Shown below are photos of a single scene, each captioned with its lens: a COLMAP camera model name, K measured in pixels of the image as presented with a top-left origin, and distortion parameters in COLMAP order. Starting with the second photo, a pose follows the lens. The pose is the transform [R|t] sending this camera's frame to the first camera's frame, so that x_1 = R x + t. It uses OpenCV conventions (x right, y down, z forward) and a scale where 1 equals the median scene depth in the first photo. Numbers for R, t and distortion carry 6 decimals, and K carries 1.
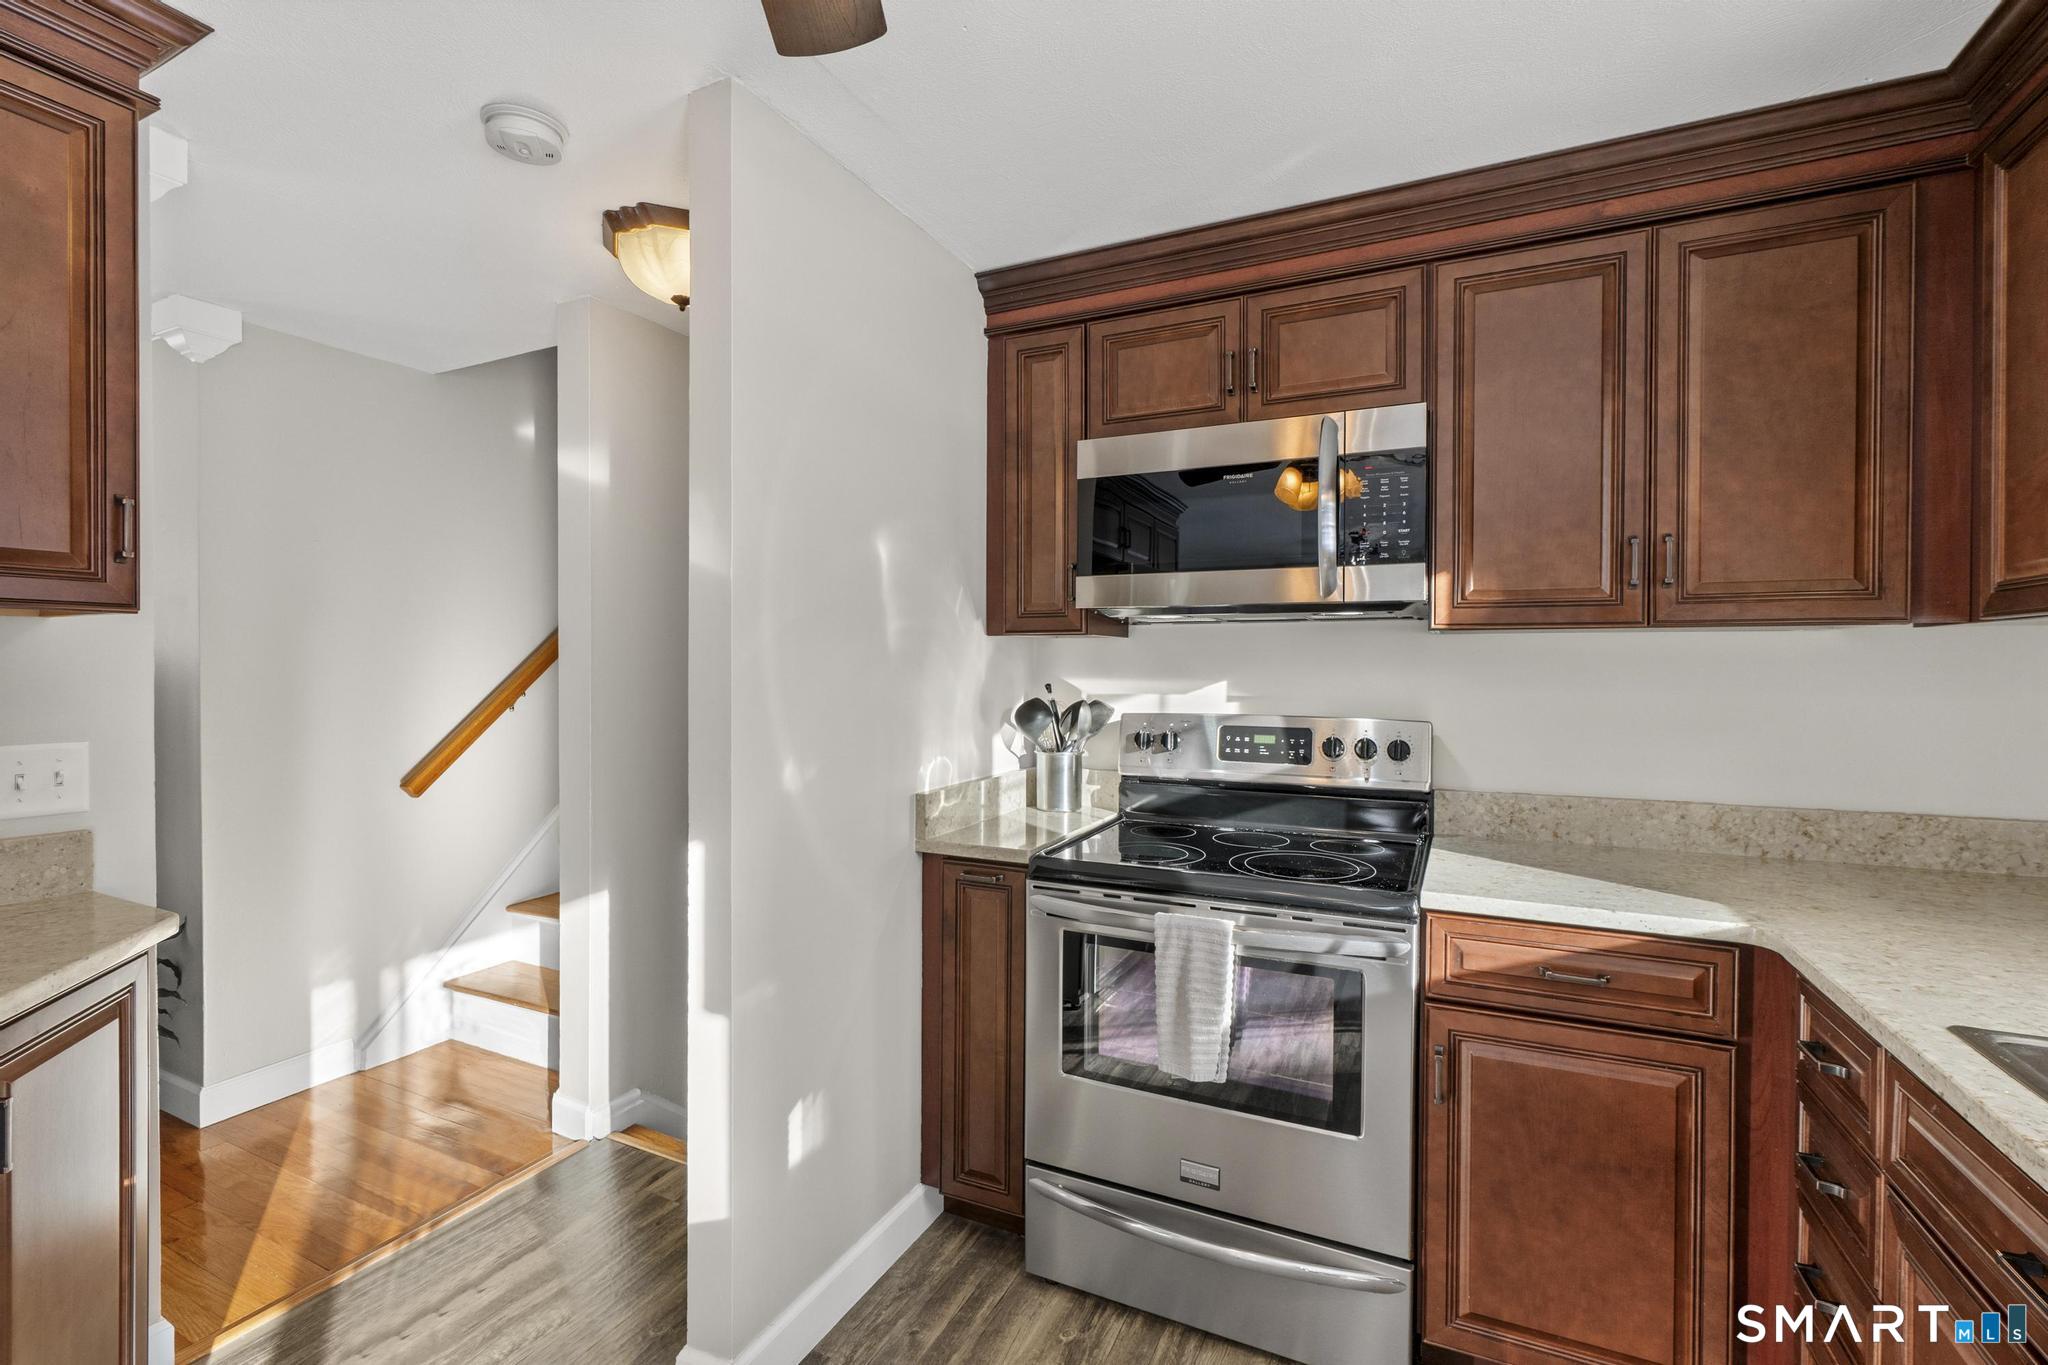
lens RADIAL K [[920.1, 0, 976.2], [0, 920.1, 674.5], [0, 0, 1]] dist [-0.015283, 0.004687]
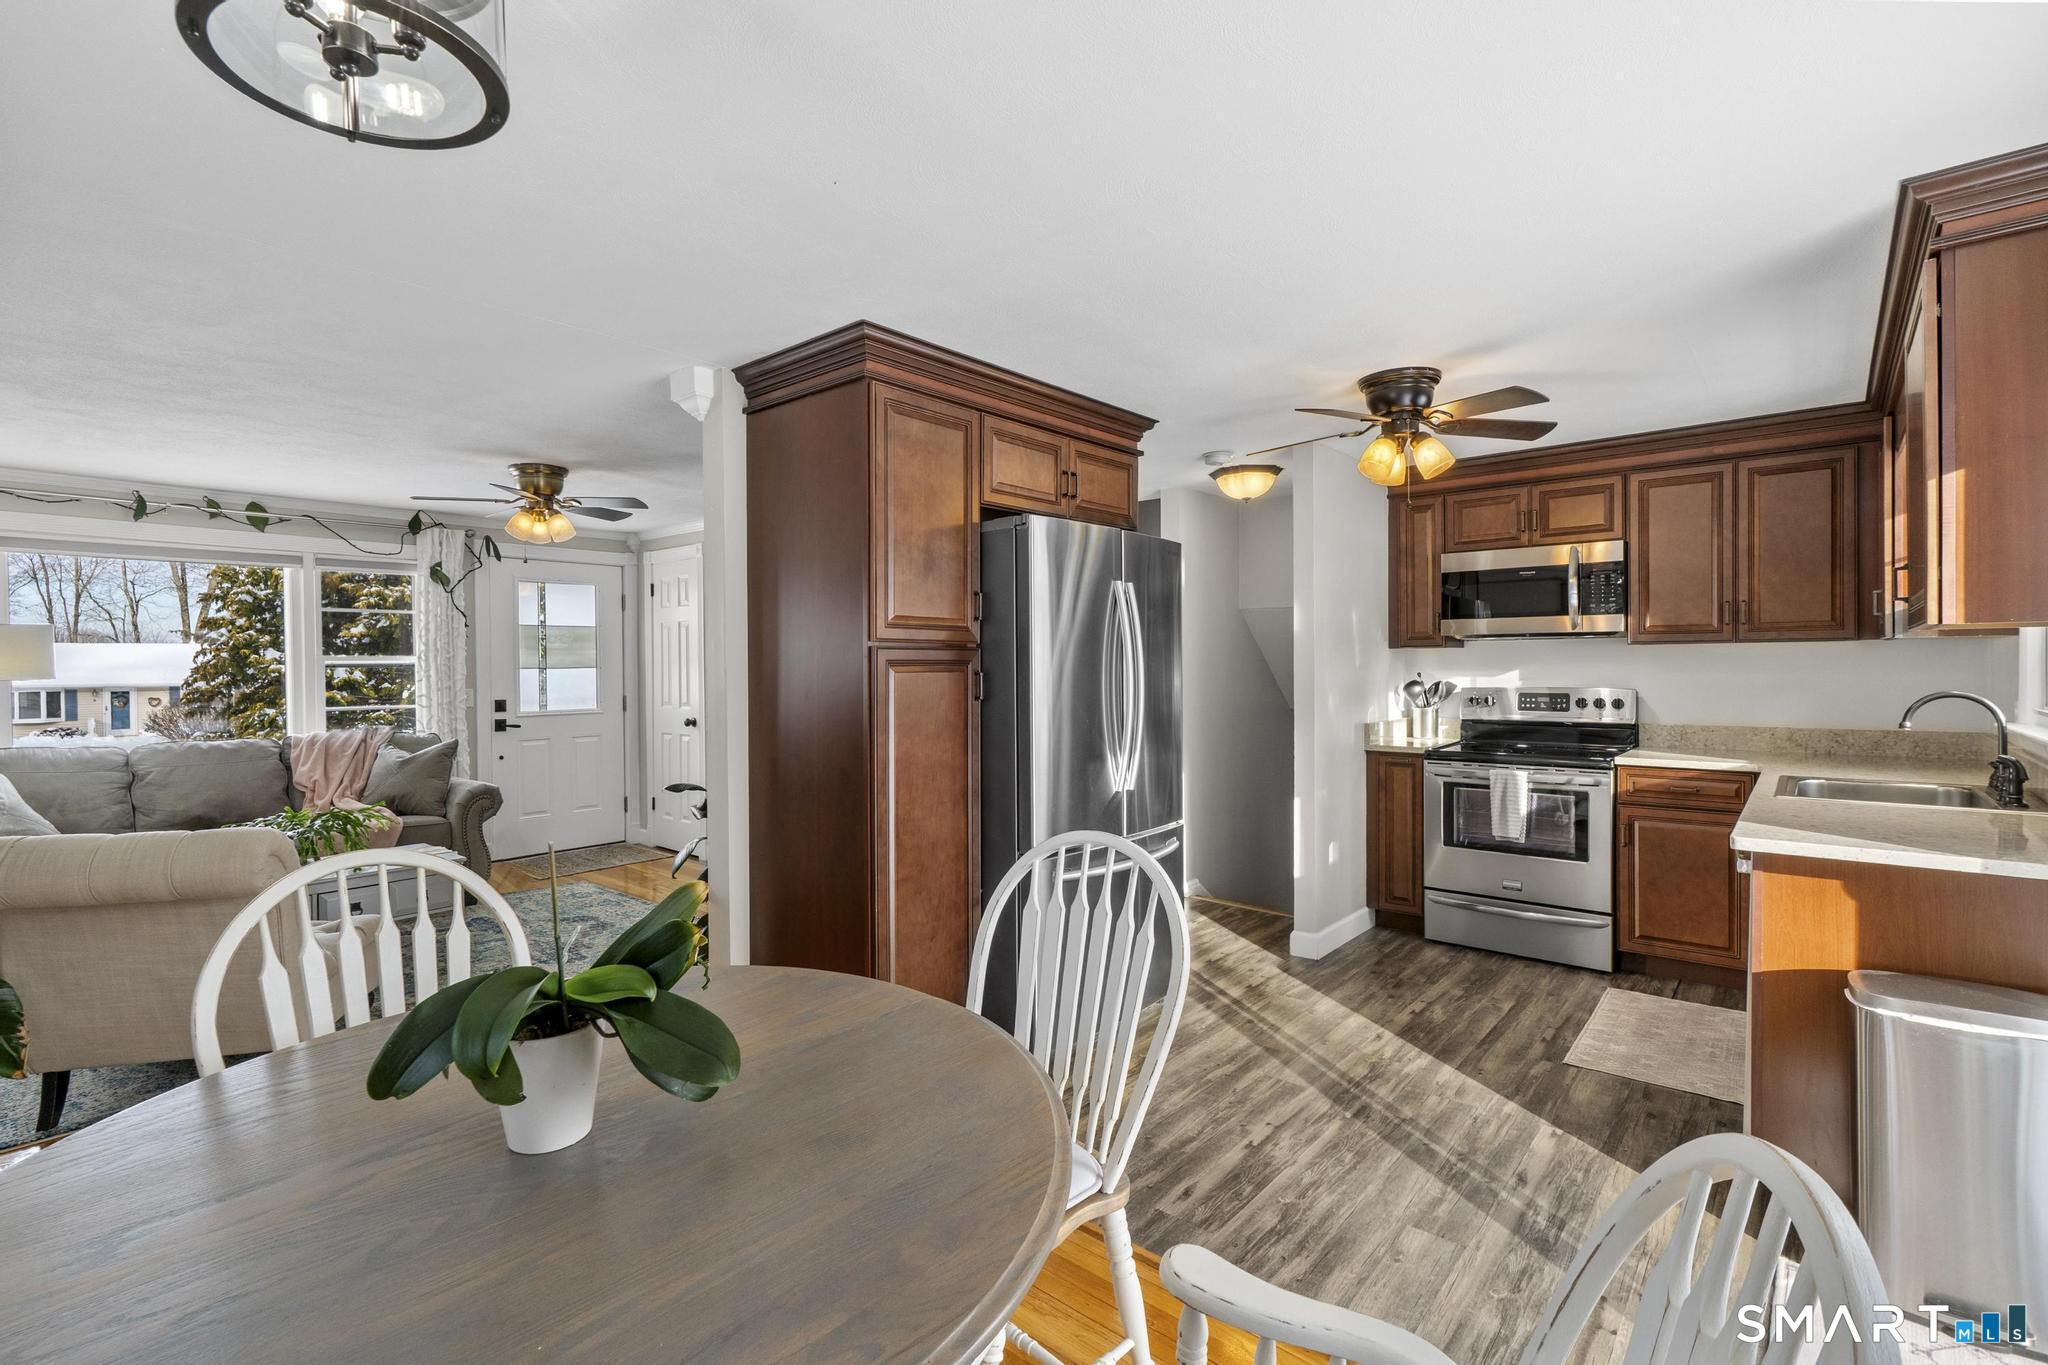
lens RADIAL K [[920.1, 0, 995.4], [0, 920.1, 672.9], [0, 0, 1]] dist [-0.015283, 0.004687]
pose [[0.968422, -0.009403, -0.249139, -0.401152], [0.009435, 0.999955, -0.001066, 0.005728], [0.249138, -0.001318, 0.968467, -1.427564]]
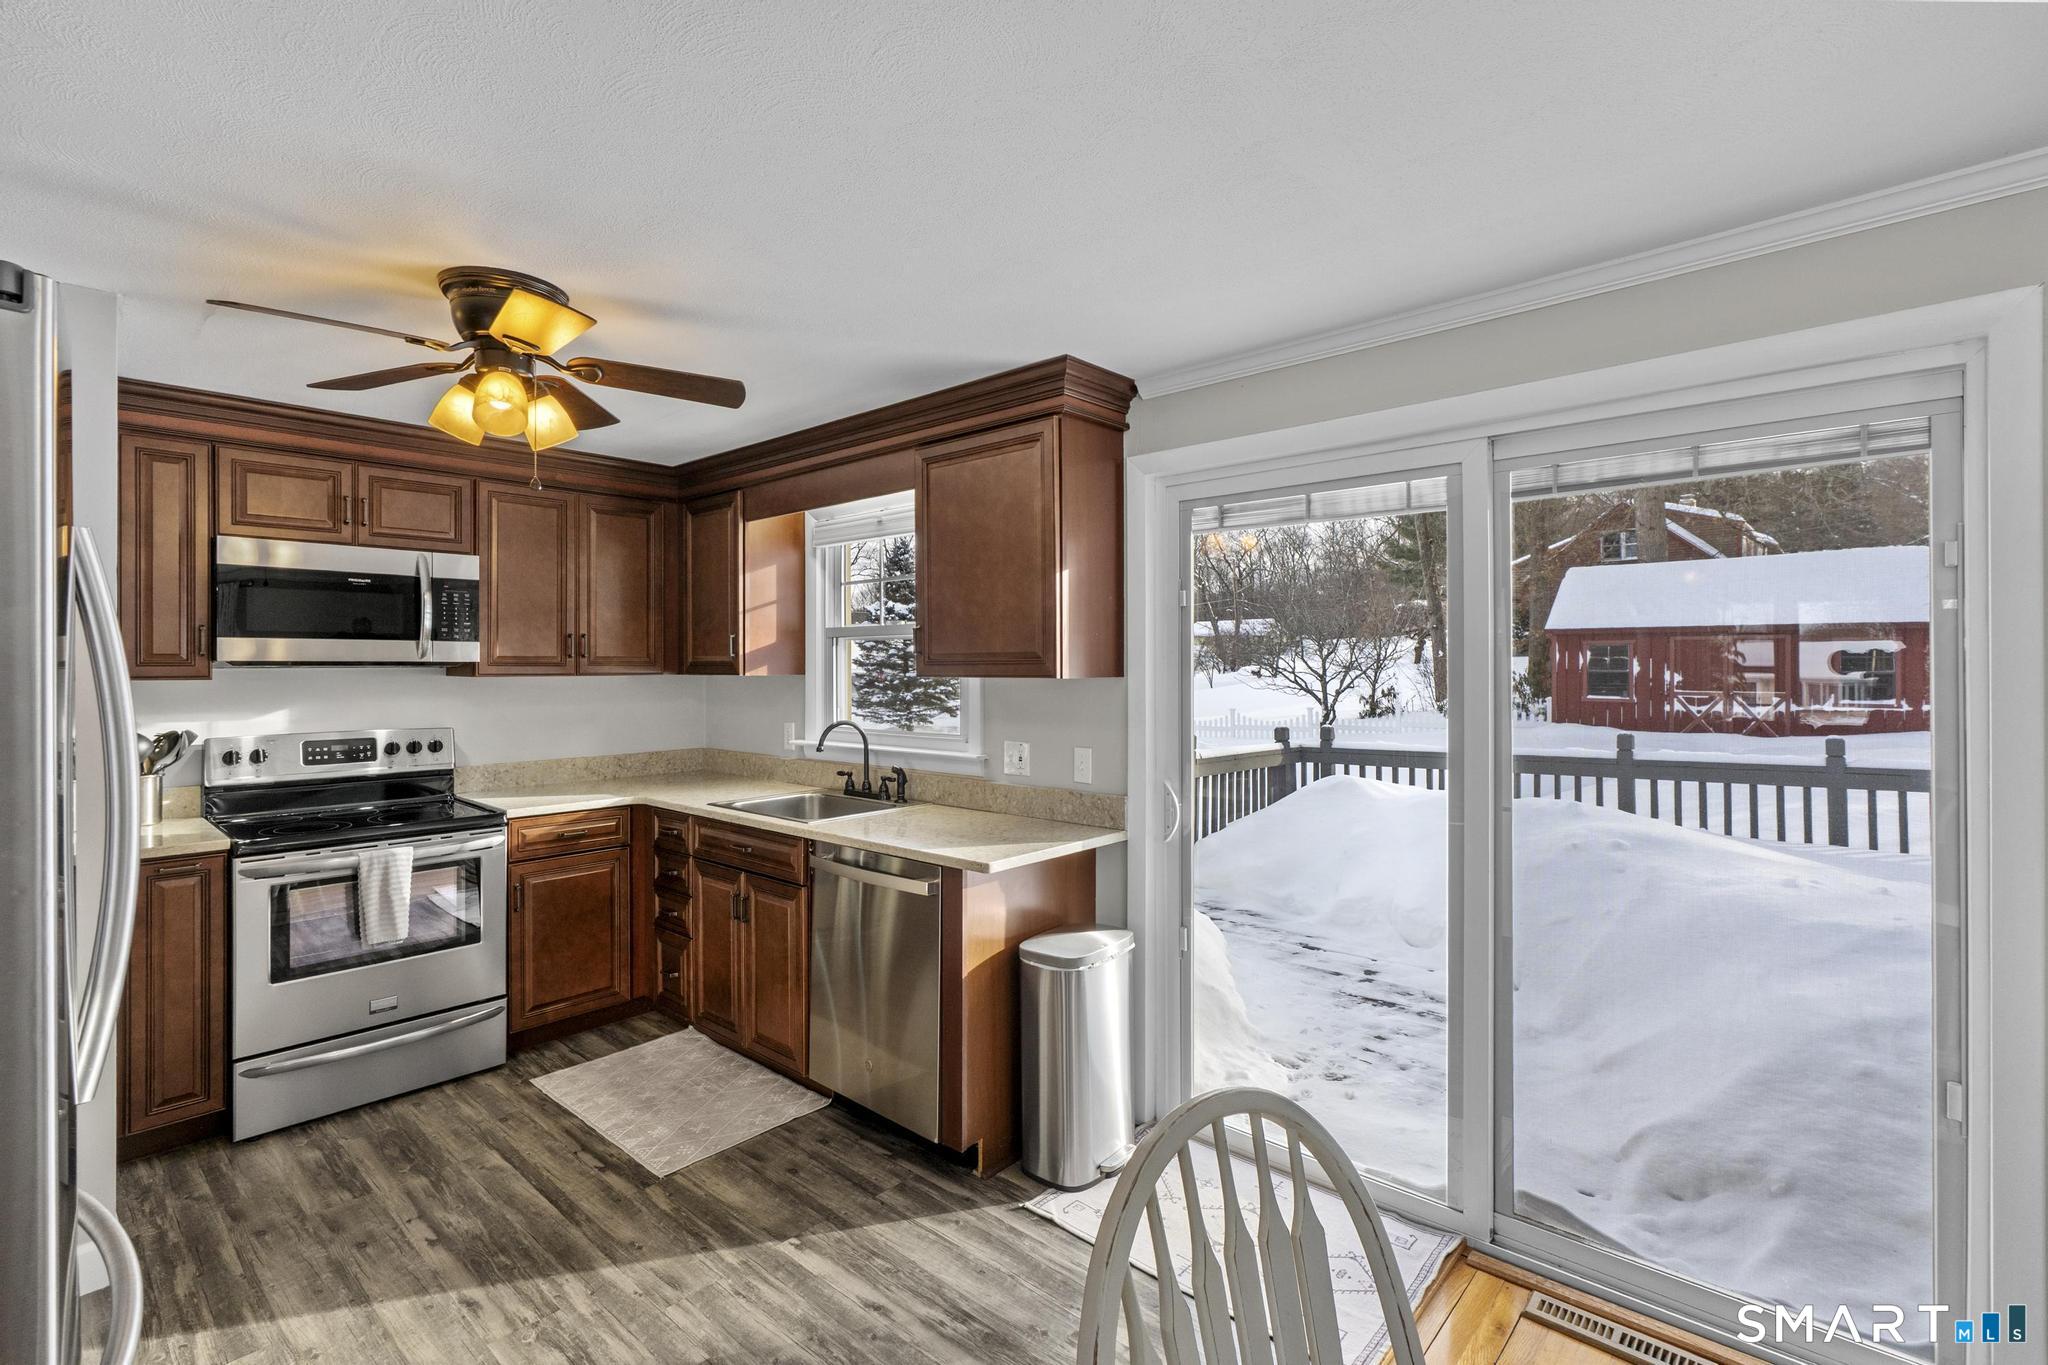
lens RADIAL K [[920.1, 0, 1038.9], [0, 920.1, 666.9], [0, 0, 1]] dist [-0.015283, 0.004687]
pose [[0.252259, -0.006360, 0.967639, -0.996485], [0.012997, 0.999910, 0.003184, -0.060467], [-0.967572, 0.011773, 0.252319, -0.555746]]
